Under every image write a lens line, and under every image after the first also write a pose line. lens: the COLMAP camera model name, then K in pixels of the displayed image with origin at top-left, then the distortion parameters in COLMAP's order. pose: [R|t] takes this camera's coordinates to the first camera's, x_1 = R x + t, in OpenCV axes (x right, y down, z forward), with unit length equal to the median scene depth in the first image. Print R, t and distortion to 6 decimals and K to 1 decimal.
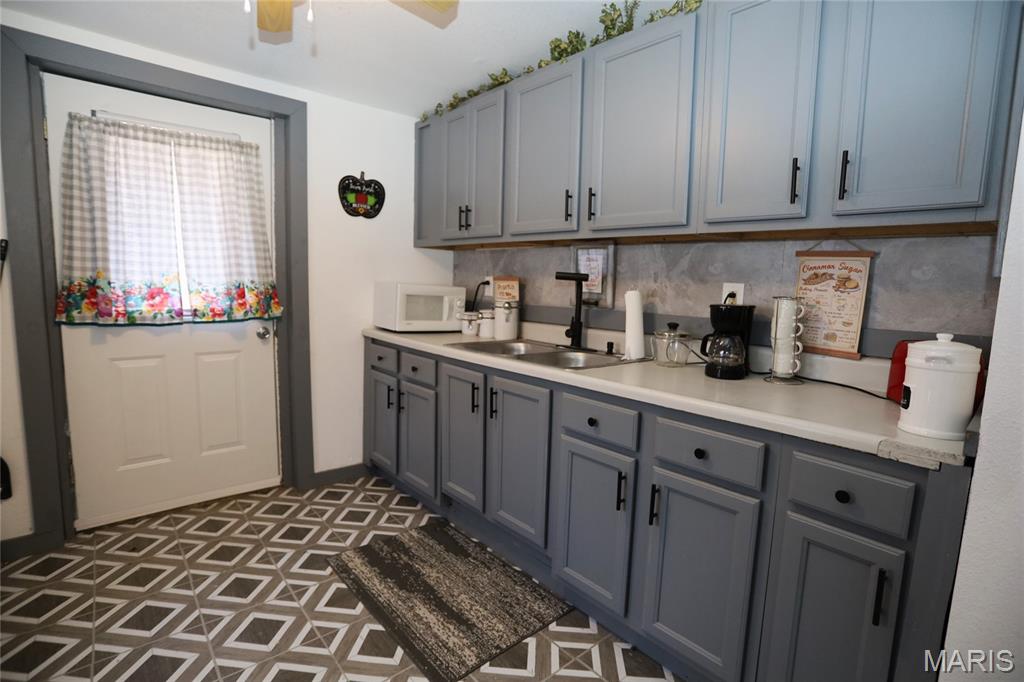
lens RADIAL K [[500.4, 0, 512.0], [0, 500.4, 341.0], [0, 0, 1]] dist [-0.076501, 0.029880]
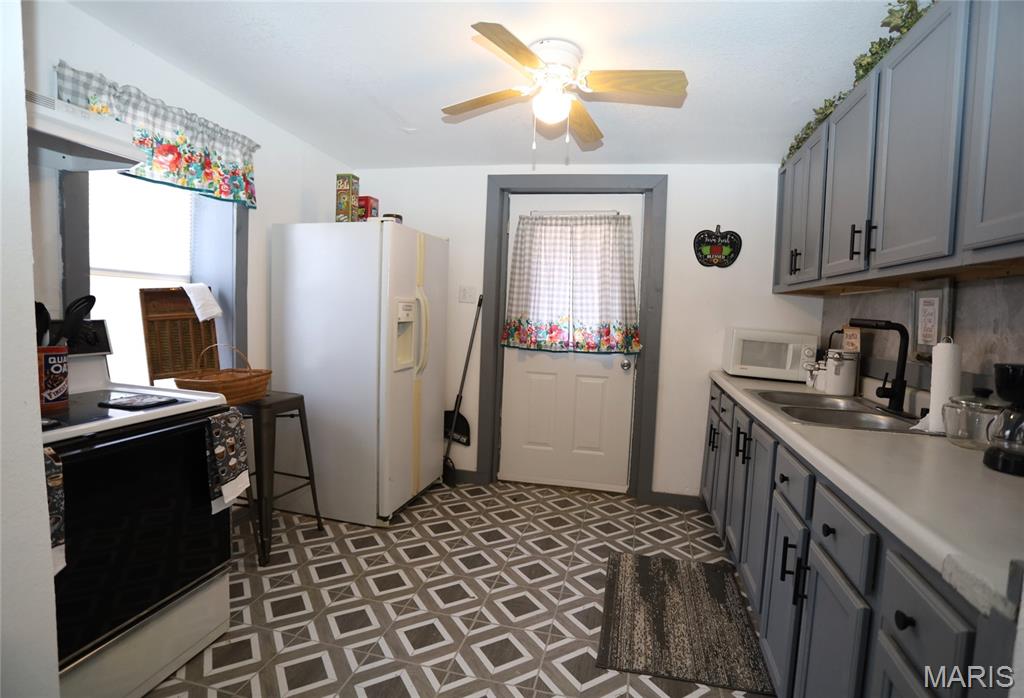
lens RADIAL K [[509.4, 0, 512.0], [0, 509.4, 349.0], [0, 0, 1]] dist [-0.086533, 0.039967]
pose [[0.577998, 0.055603, -0.814142, 0.410519], [-0.120318, 0.992579, -0.017630, 0.000745], [0.807120, 0.108146, 0.580398, 0.030517]]
